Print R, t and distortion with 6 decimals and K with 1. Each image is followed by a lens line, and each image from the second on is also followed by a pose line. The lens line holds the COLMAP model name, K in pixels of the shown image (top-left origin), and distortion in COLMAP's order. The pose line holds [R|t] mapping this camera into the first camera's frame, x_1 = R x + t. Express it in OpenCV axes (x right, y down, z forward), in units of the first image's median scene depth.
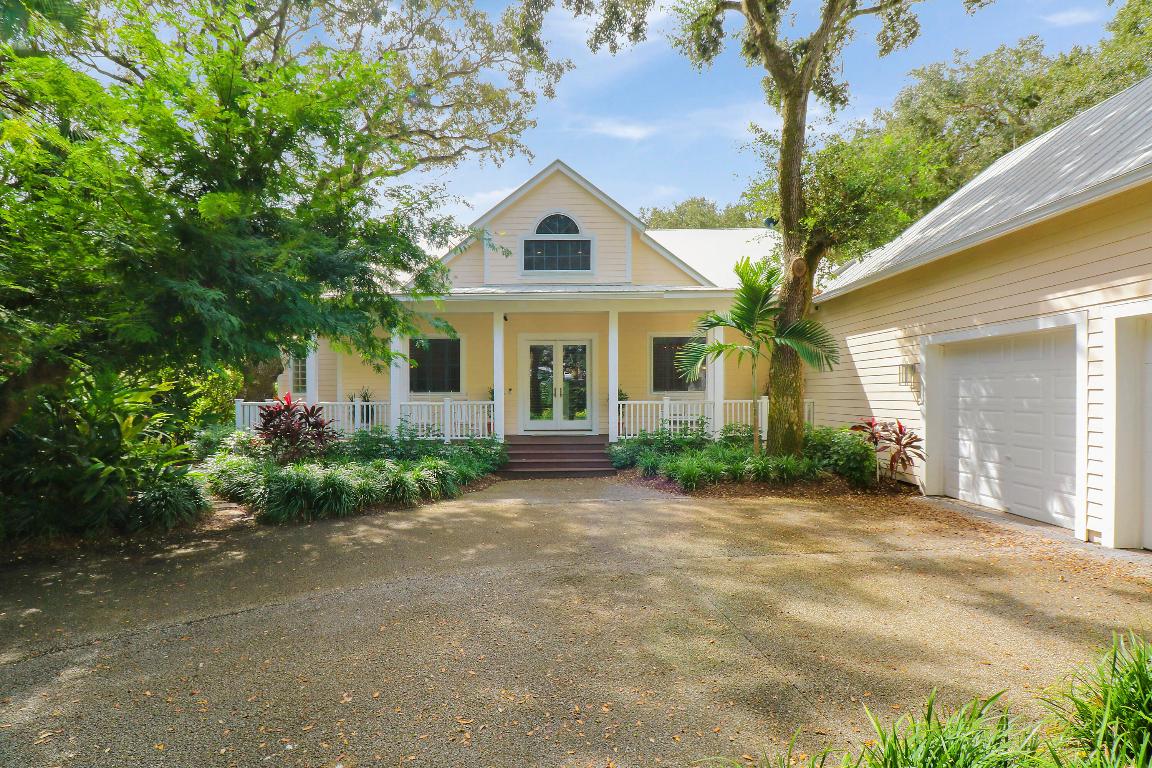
lens RADIAL K [[589.6, 0, 576.0], [0, 589.6, 384.0], [0, 0, 1]] dist [-0.001901, -0.000548]
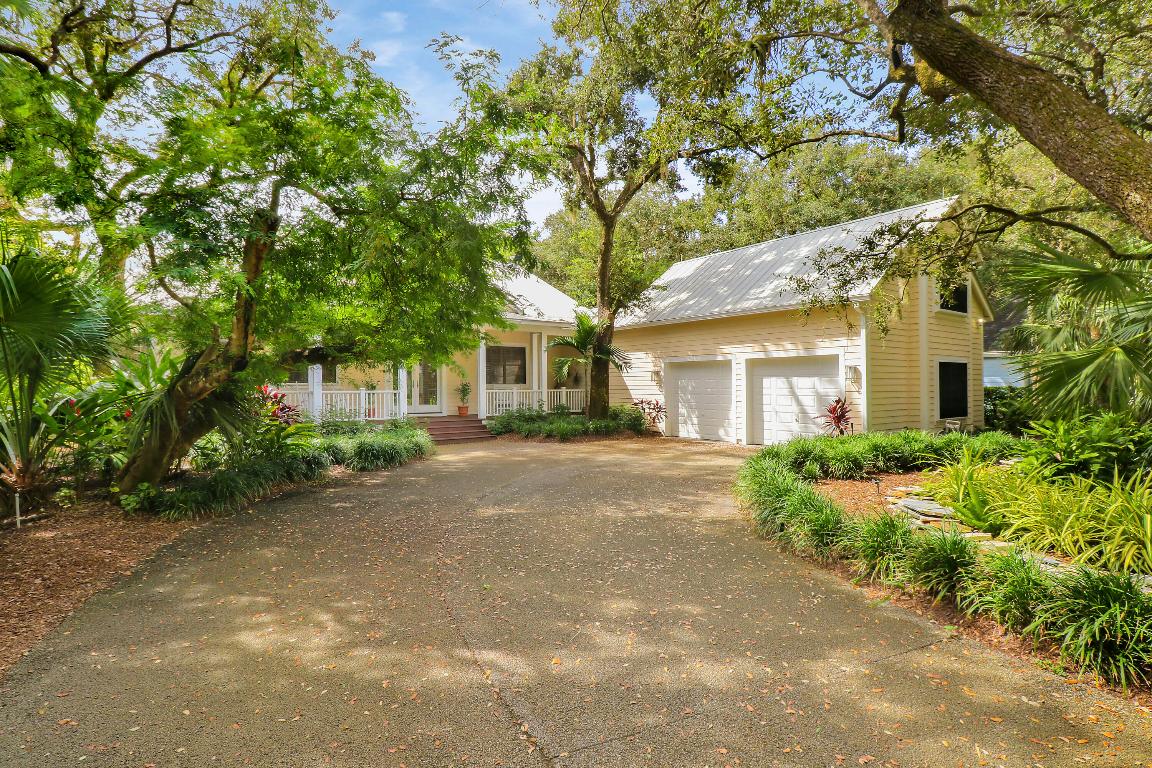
lens RADIAL K [[589.6, 0, 576.0], [0, 589.6, 384.0], [0, 0, 1]] dist [-0.001901, -0.000548]
pose [[0.762593, 0.004373, 0.646863, -0.939242], [-0.017633, 0.999746, 0.014029, -0.014601], [-0.646638, -0.022105, 0.762477, -0.361896]]
